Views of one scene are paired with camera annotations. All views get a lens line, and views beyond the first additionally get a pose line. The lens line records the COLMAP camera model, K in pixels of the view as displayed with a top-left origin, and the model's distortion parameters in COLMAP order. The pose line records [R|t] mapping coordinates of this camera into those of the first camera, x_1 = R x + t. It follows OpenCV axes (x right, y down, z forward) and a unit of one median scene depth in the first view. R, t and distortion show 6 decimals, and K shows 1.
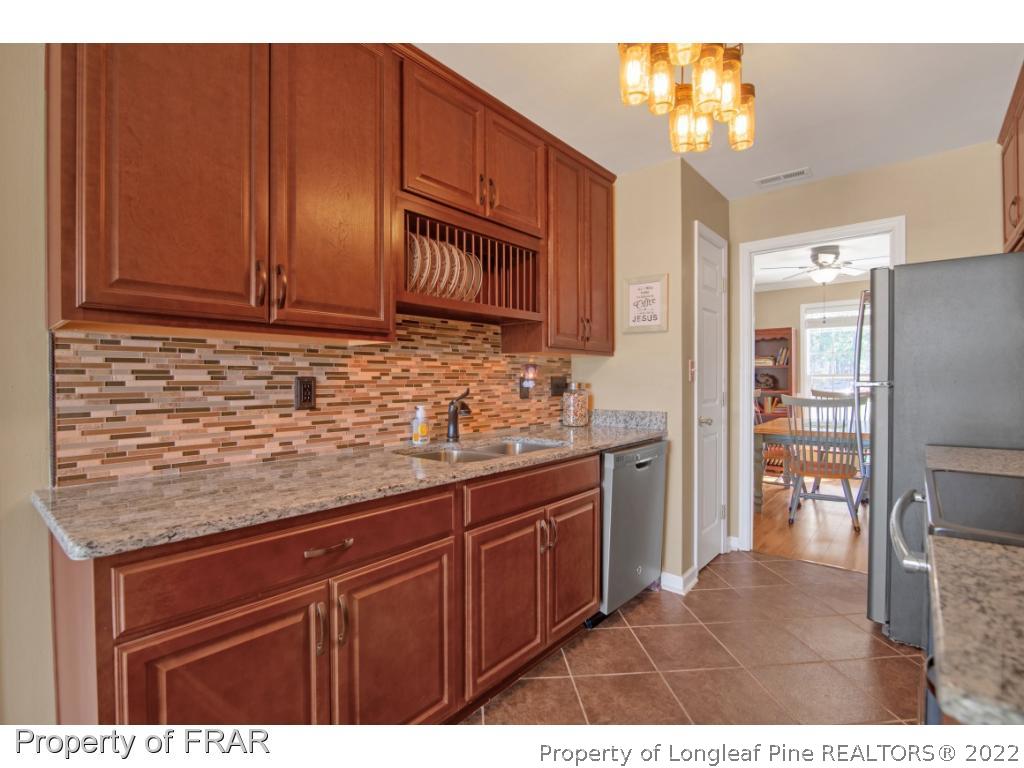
lens RADIAL K [[490.2, 0, 497.4], [0, 490.2, 382.4], [0, 0, 1]] dist [-0.019426, 0.000284]
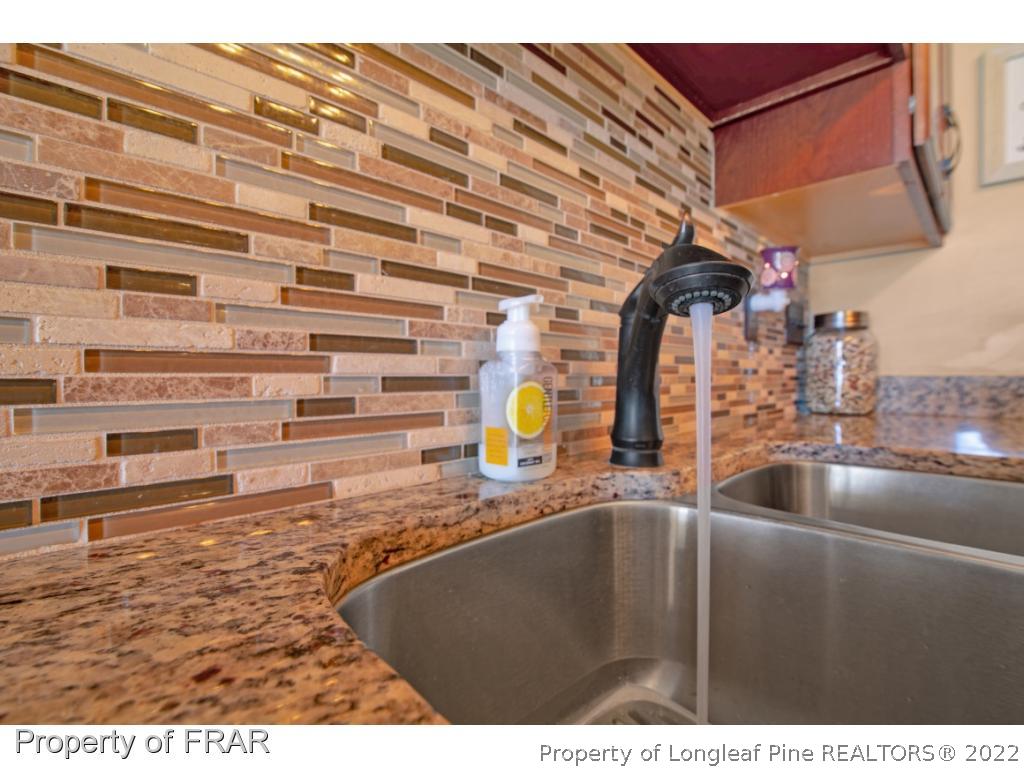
lens RADIAL K [[476.5, 0, 512.0], [0, 476.5, 384.0], [0, 0, 1]] dist [-0.033201, 0.000171]
pose [[0.998087, 0.005808, -0.061555, -0.145183], [-0.005106, 0.999920, 0.011550, 0.082176], [0.061617, -0.011213, 0.998037, 0.789040]]
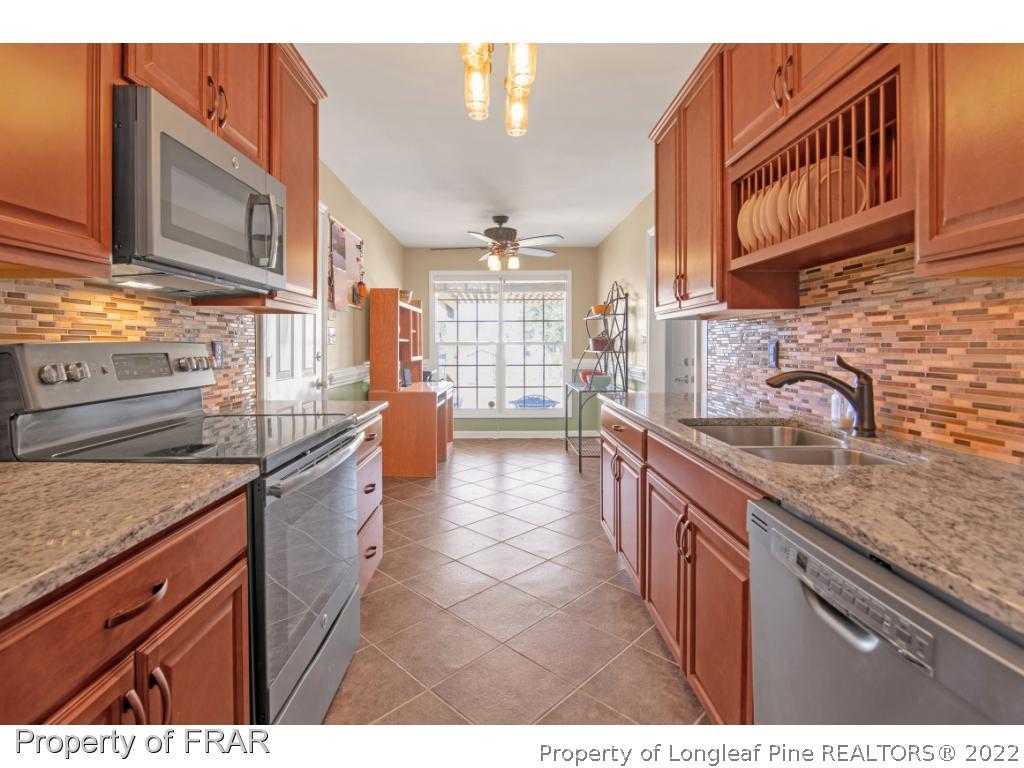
lens RADIAL K [[502.2, 0, 510.1], [0, 502.2, 366.7], [0, 0, 1]] dist [-0.001807, -0.000588]
pose [[-0.741319, 0.033882, -0.670297, 0.754032], [0.000869, 0.998772, 0.049525, -0.007247], [0.671152, 0.036132, -0.740439, 1.236428]]
